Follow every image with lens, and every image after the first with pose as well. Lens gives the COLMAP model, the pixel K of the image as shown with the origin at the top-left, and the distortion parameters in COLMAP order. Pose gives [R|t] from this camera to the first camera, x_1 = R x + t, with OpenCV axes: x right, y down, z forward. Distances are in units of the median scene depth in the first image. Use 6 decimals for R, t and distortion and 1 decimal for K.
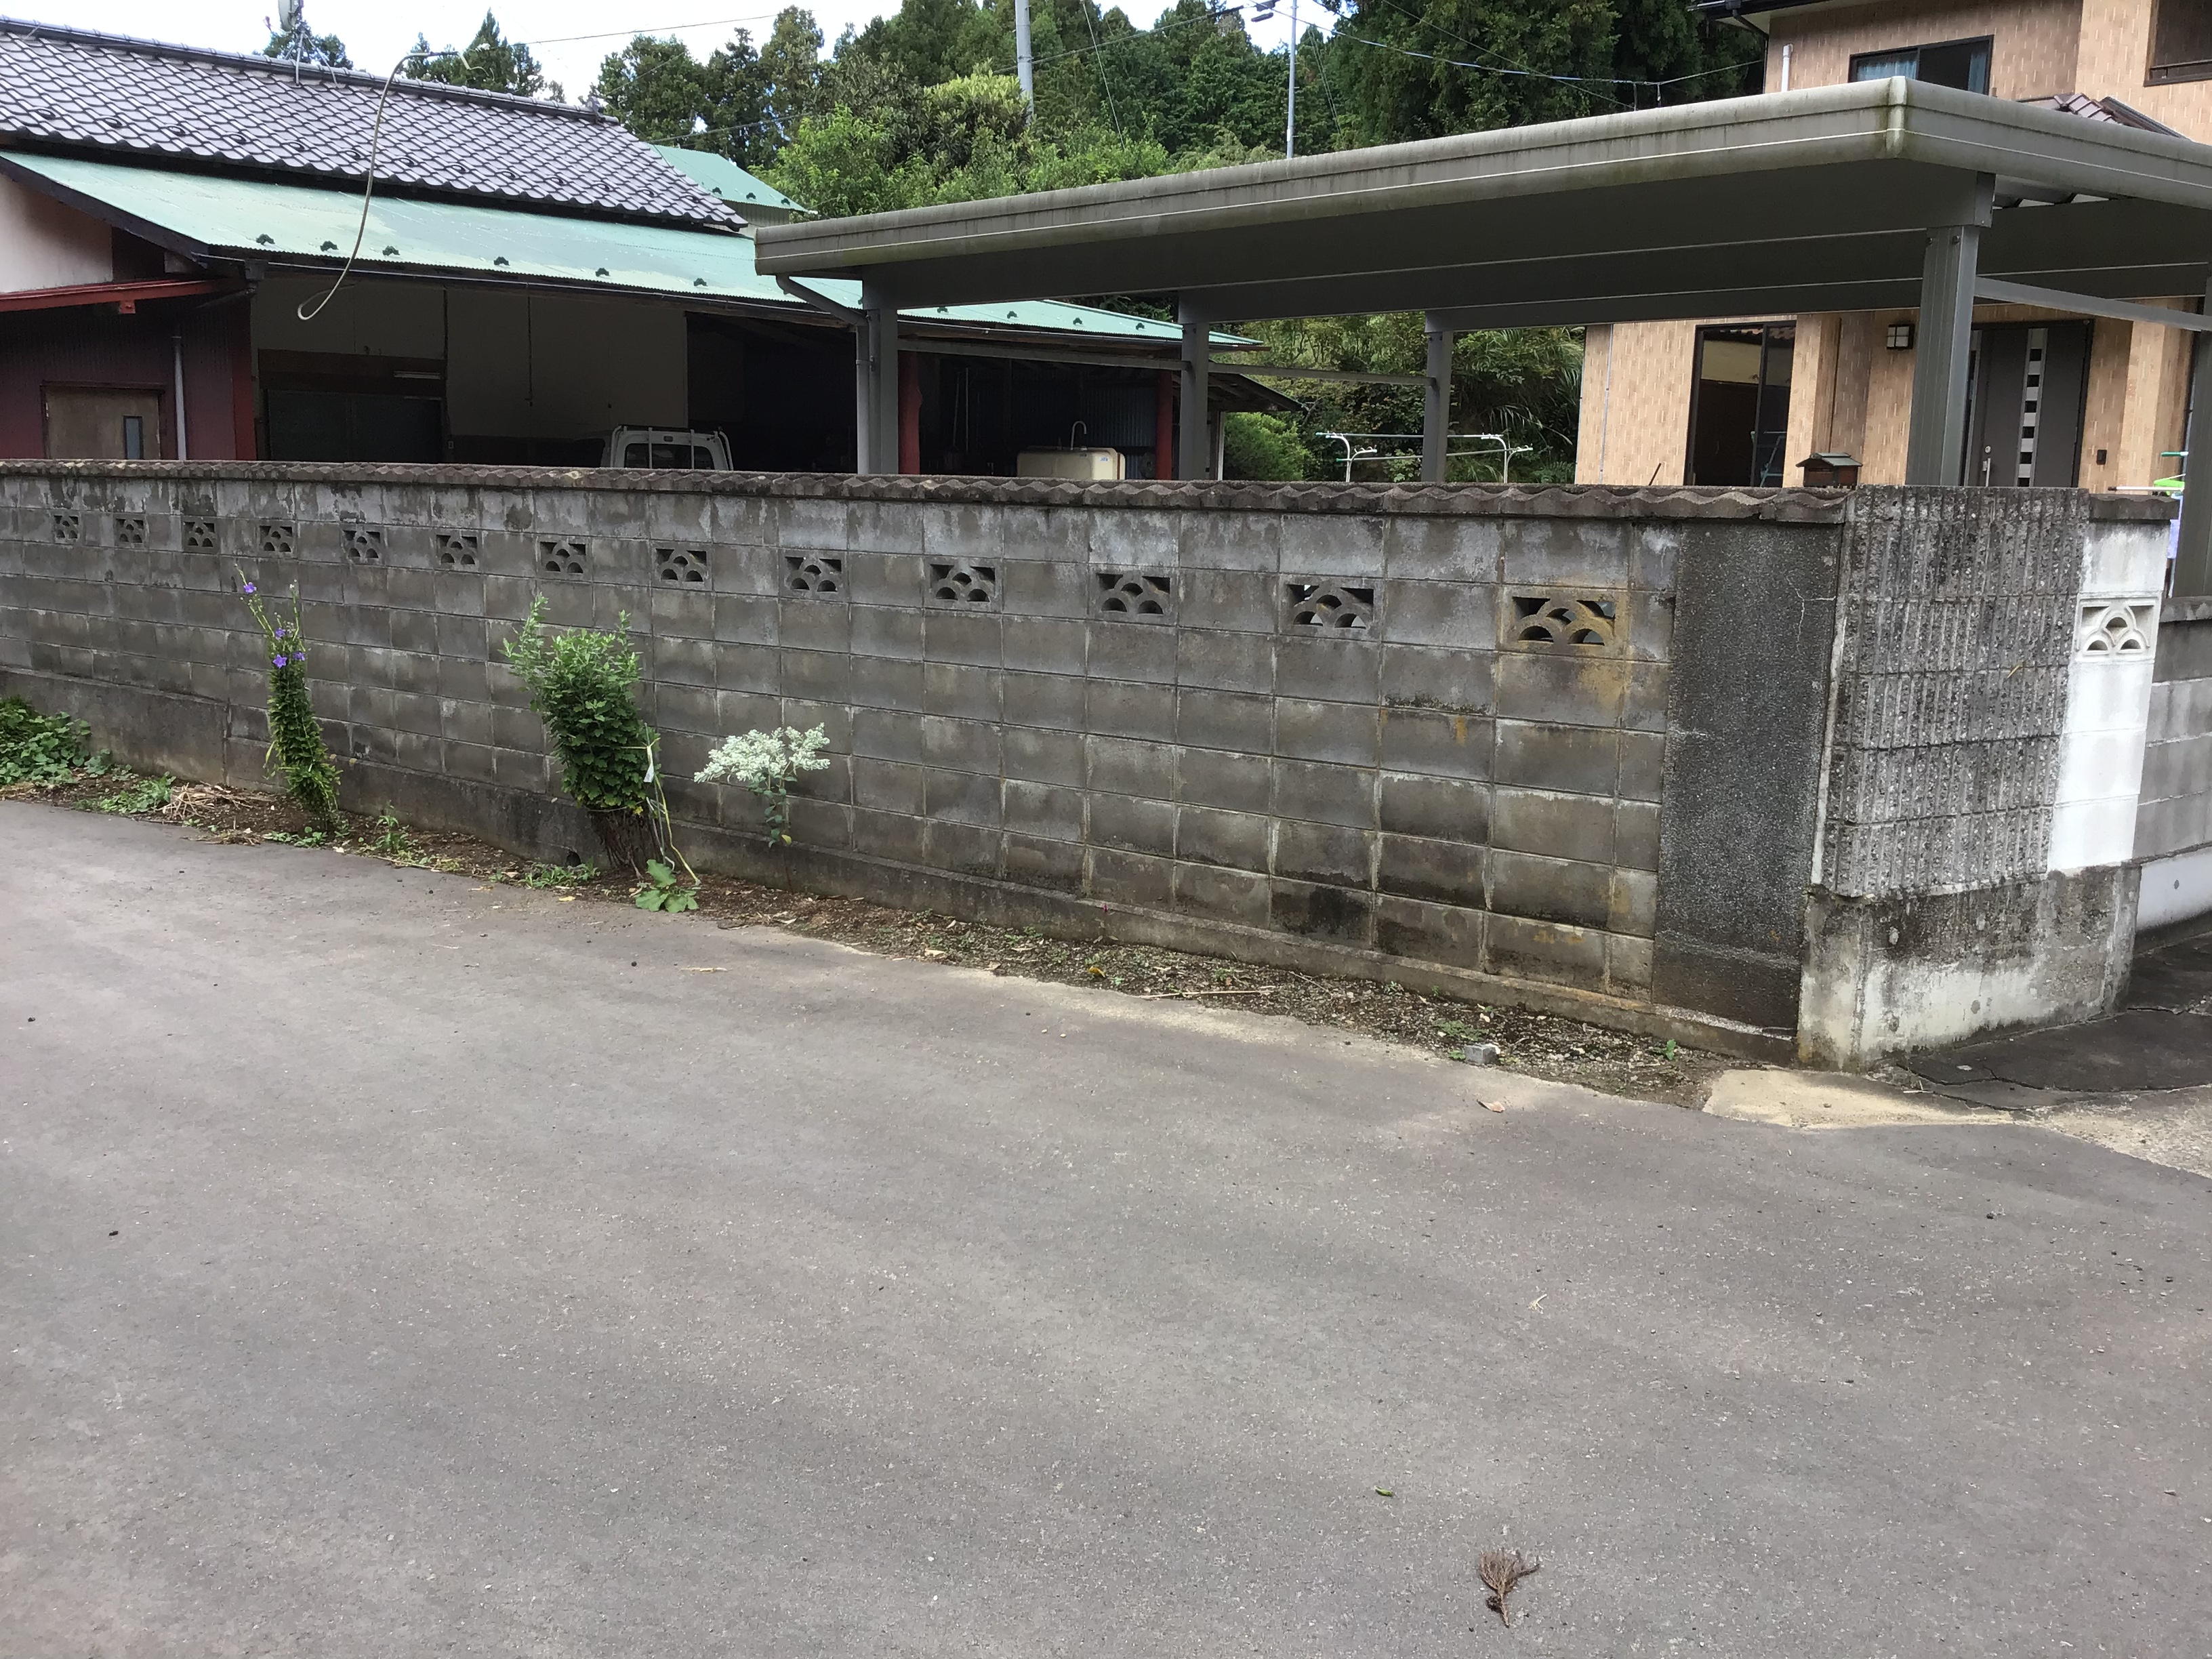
lens RADIAL K [[1974.8, 0, 1096.9], [0, 1974.8, 828.9], [0, 0, 1]] dist [0.107920, -0.218517]
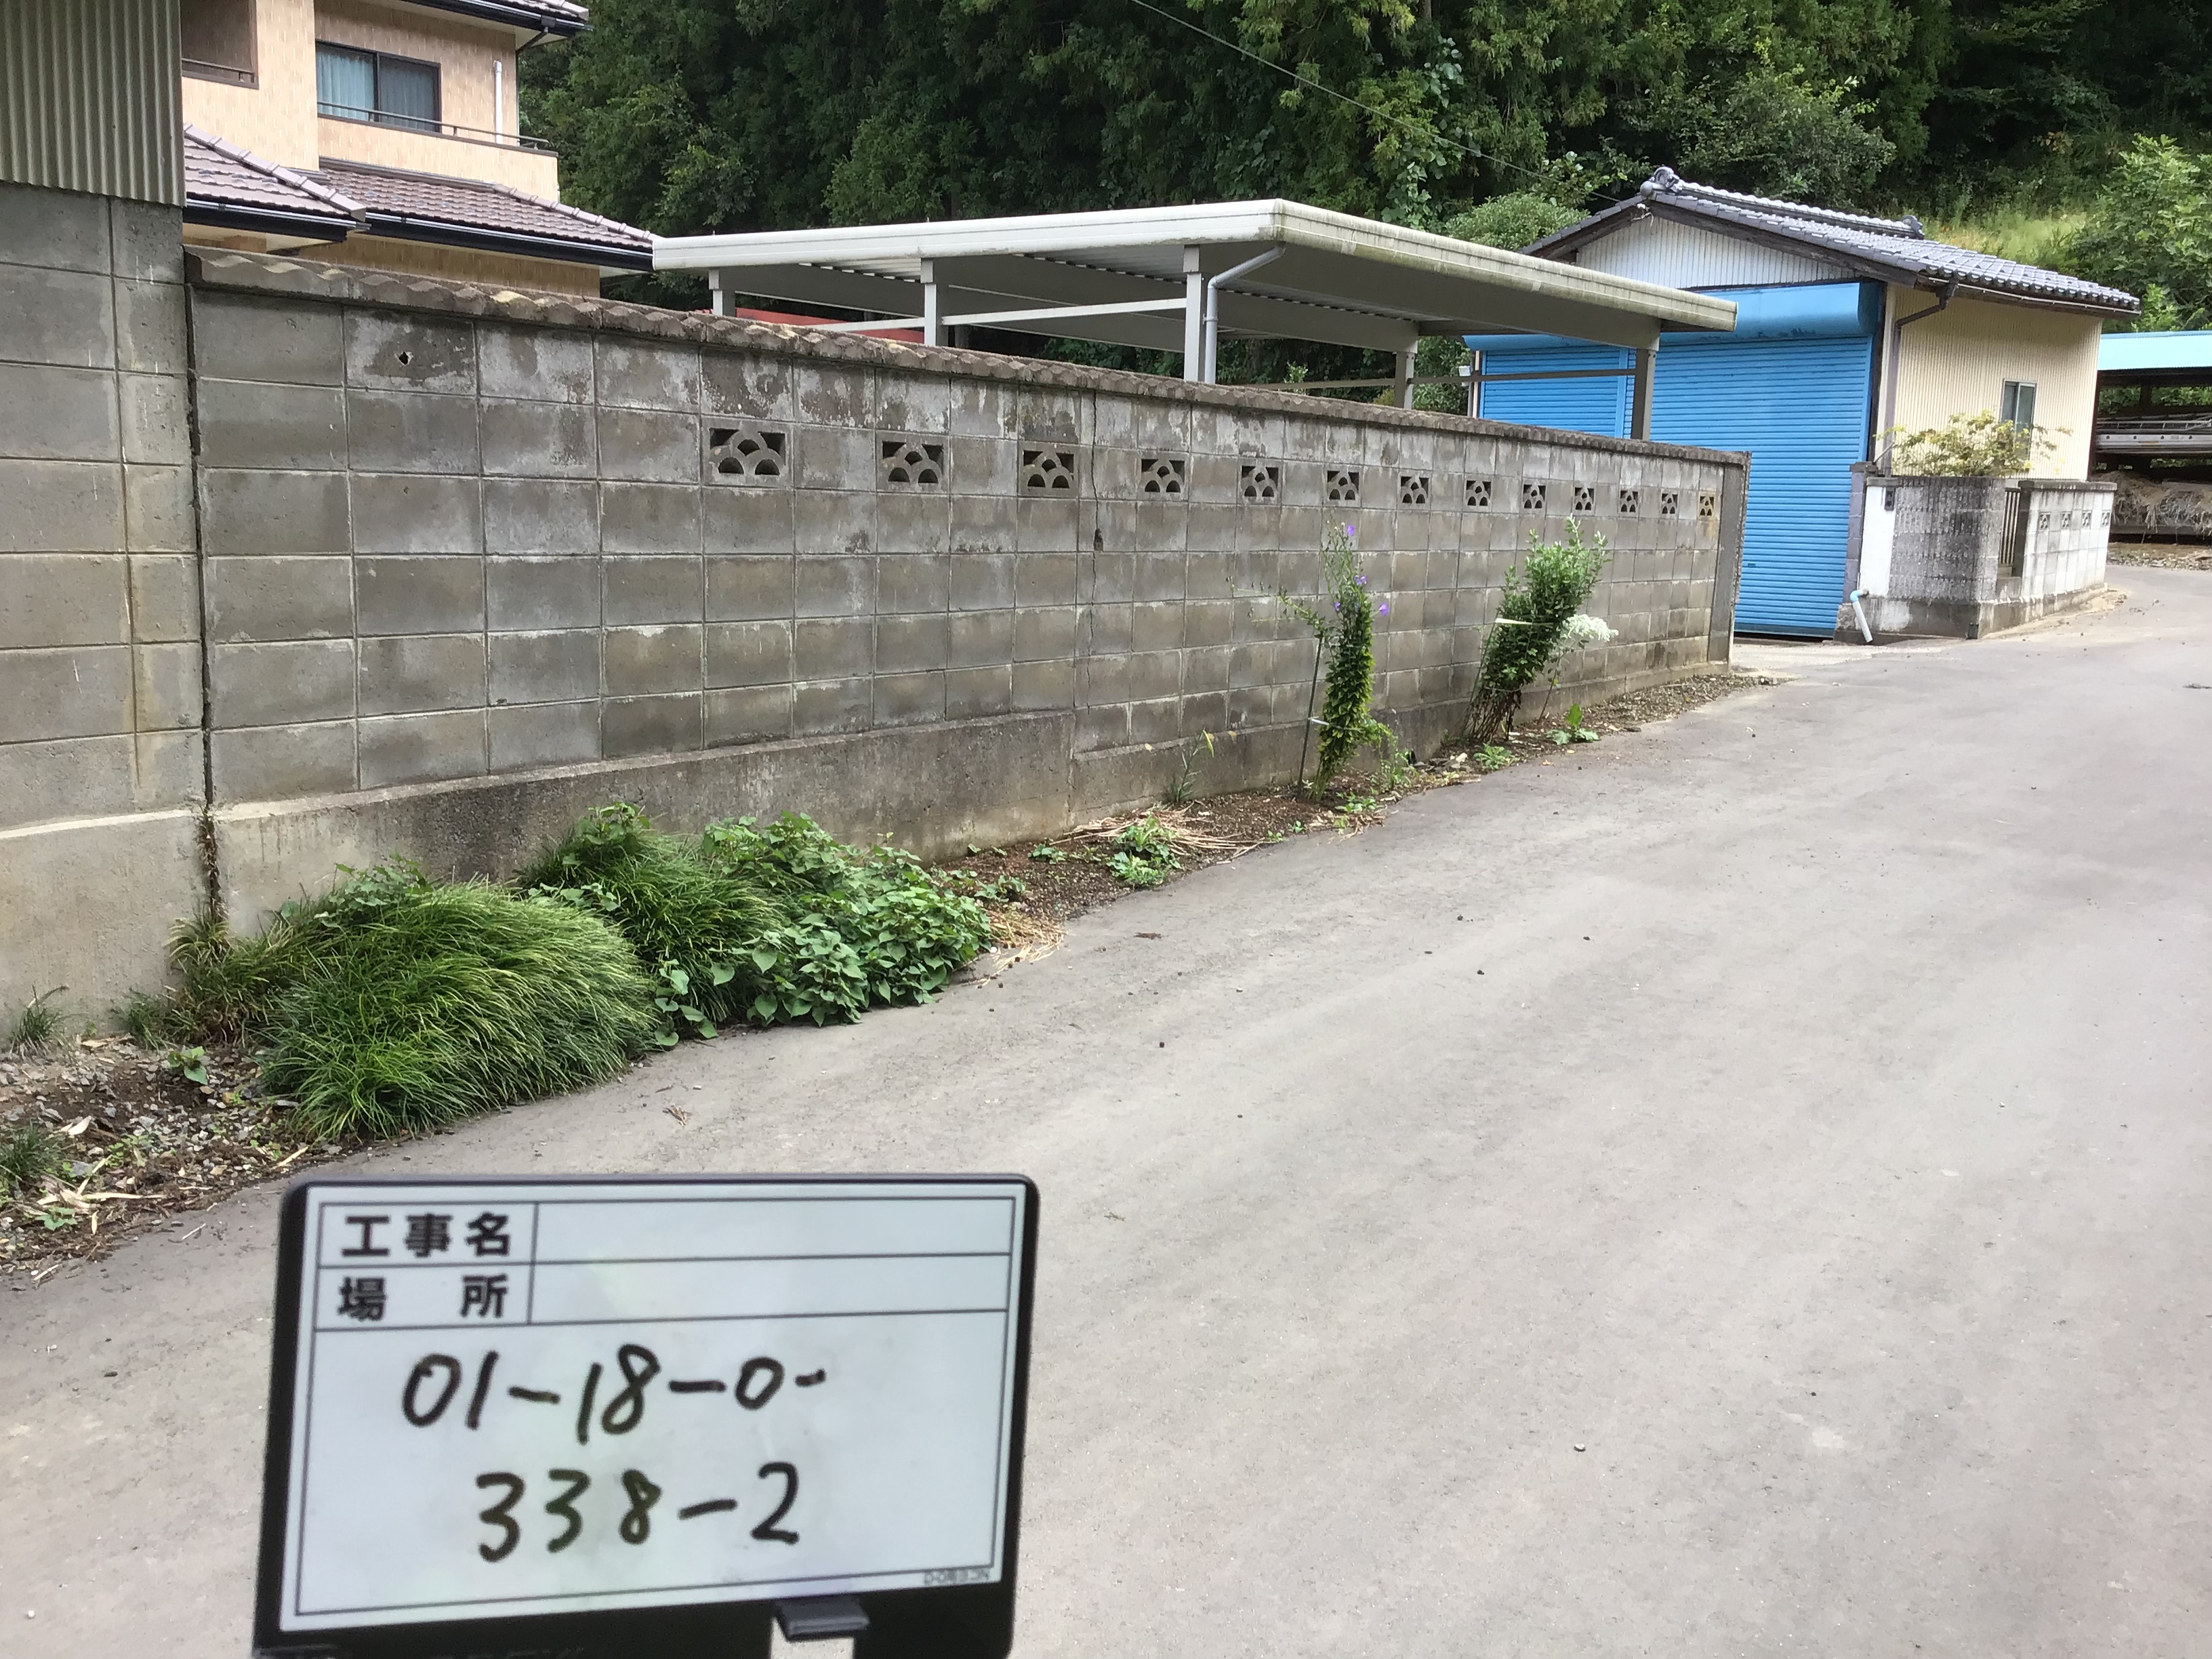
lens RADIAL K [[2015.6, 0, 1091.4], [0, 2015.6, 820.0], [0, 0, 1]] dist [0.138432, -0.268188]
pose [[-0.104760, -0.168103, 0.980187, -1.199674], [0.141991, 0.972984, 0.182043, -0.161590], [-0.984309, 0.158249, -0.078061, 1.106353]]
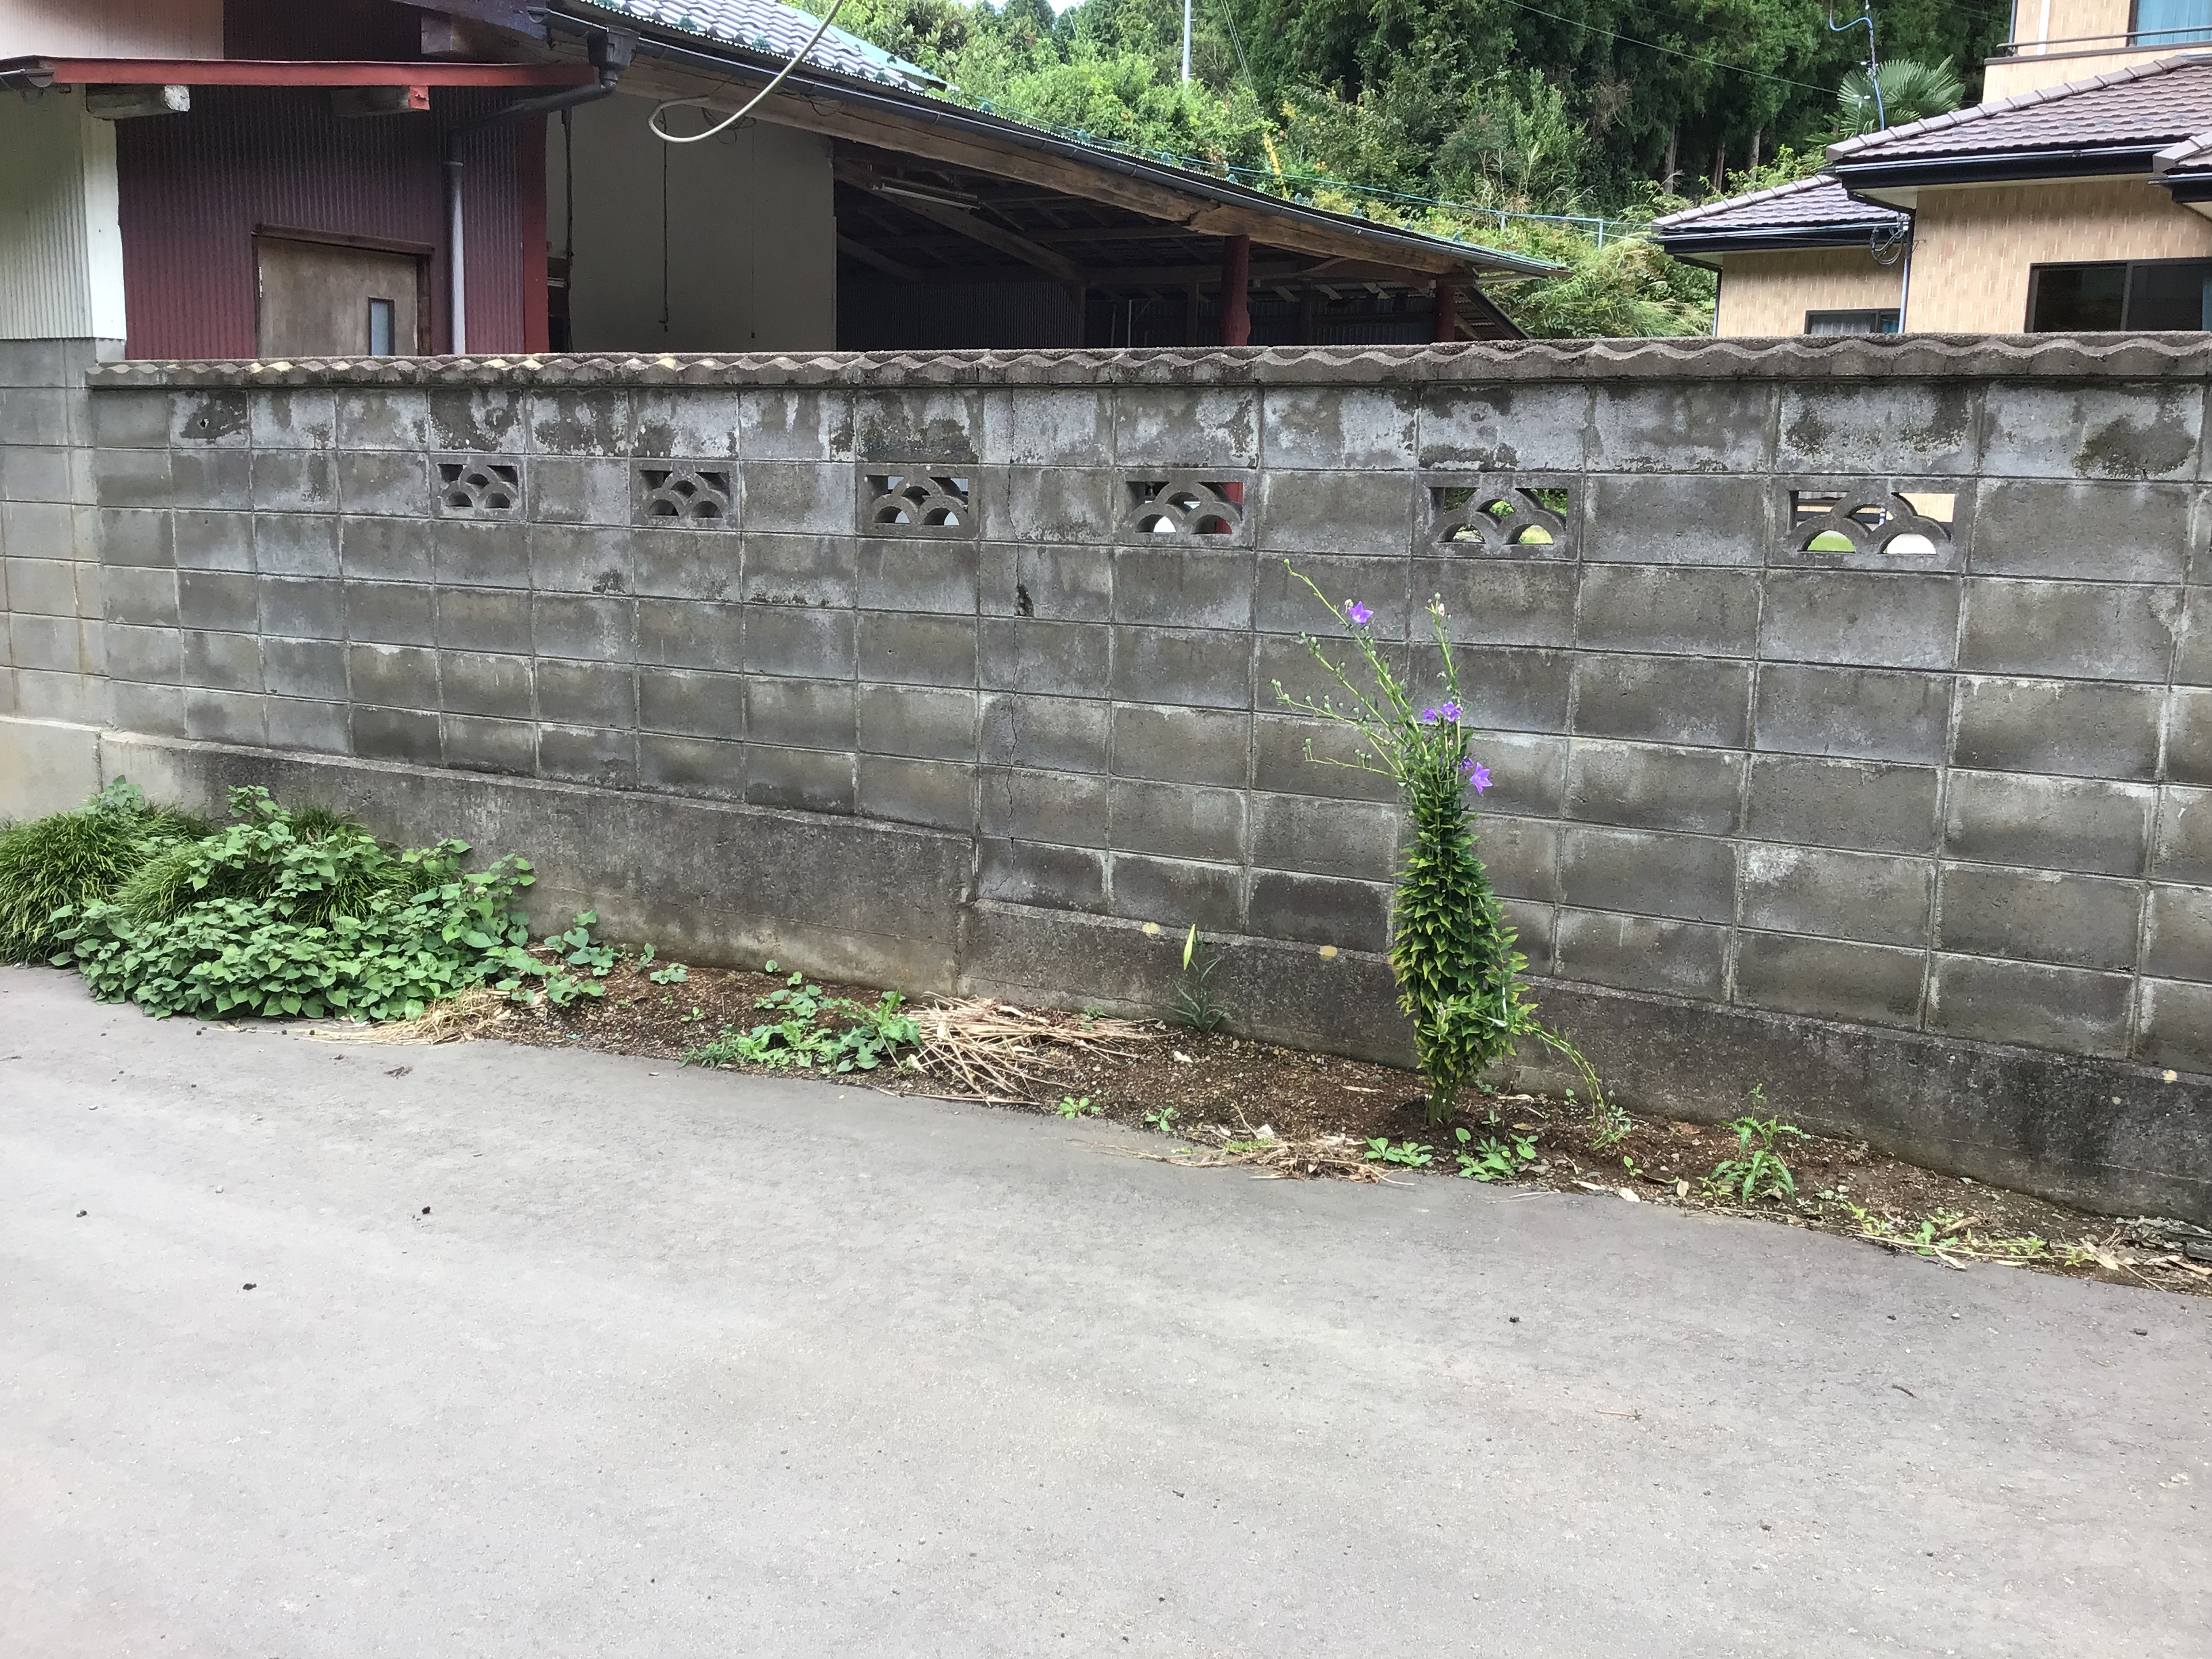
lens RADIAL K [[1974.8, 0, 1096.9], [0, 1974.8, 828.9], [0, 0, 1]] dist [0.107920, -0.218517]
pose [[0.981679, -0.028771, 0.188358, -0.522490], [0.027485, 0.999578, 0.009437, -0.071513], [-0.188550, -0.004087, 0.982055, 0.526725]]
